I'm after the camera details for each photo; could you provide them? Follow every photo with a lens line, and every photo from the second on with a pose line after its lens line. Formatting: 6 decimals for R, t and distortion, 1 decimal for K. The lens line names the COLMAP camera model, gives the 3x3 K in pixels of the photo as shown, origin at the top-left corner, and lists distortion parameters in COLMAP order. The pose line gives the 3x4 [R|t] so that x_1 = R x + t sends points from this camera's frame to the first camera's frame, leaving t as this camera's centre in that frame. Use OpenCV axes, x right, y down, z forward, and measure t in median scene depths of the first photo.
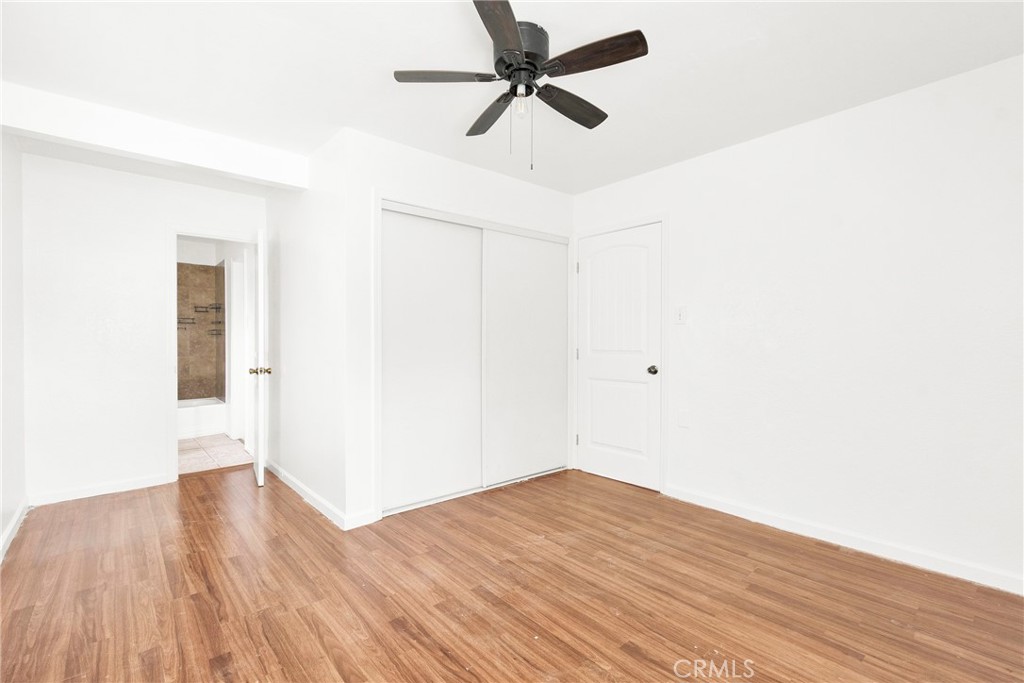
lens RADIAL K [[459.3, 0, 514.3], [0, 459.3, 342.0], [0, 0, 1]] dist [0.002103, -0.001514]
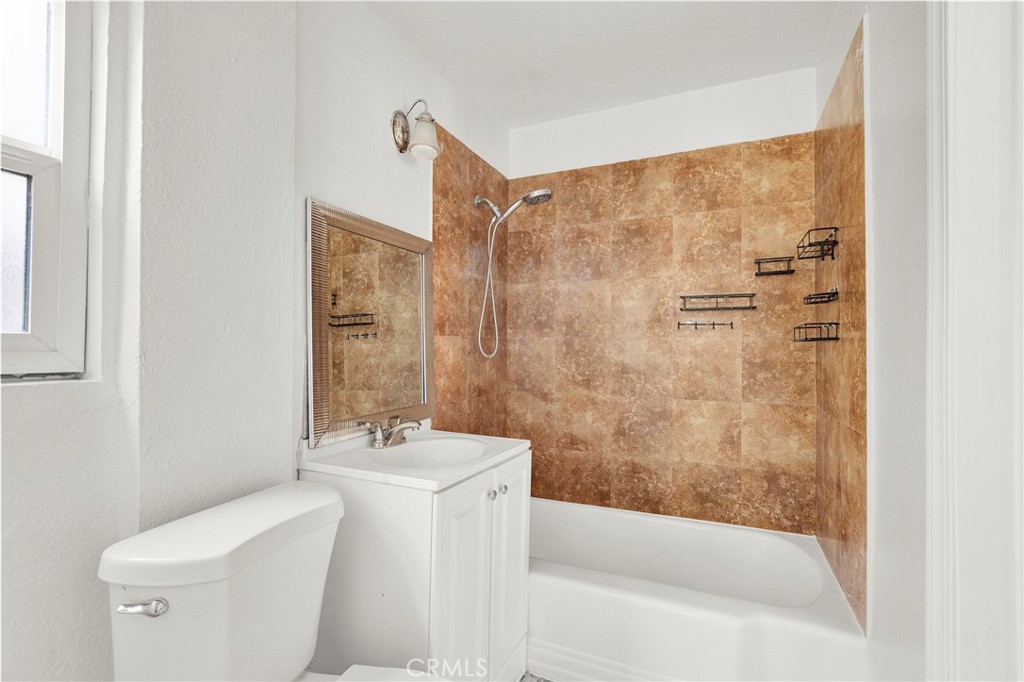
lens RADIAL K [[459.3, 0, 514.9], [0, 459.3, 345.3], [0, 0, 1]] dist [0.002103, -0.001514]
pose [[0.405932, -0.007394, -0.913873, -0.450816], [-0.012809, 0.999823, -0.013779, -0.006065], [0.913814, 0.017299, 0.405765, 0.691076]]
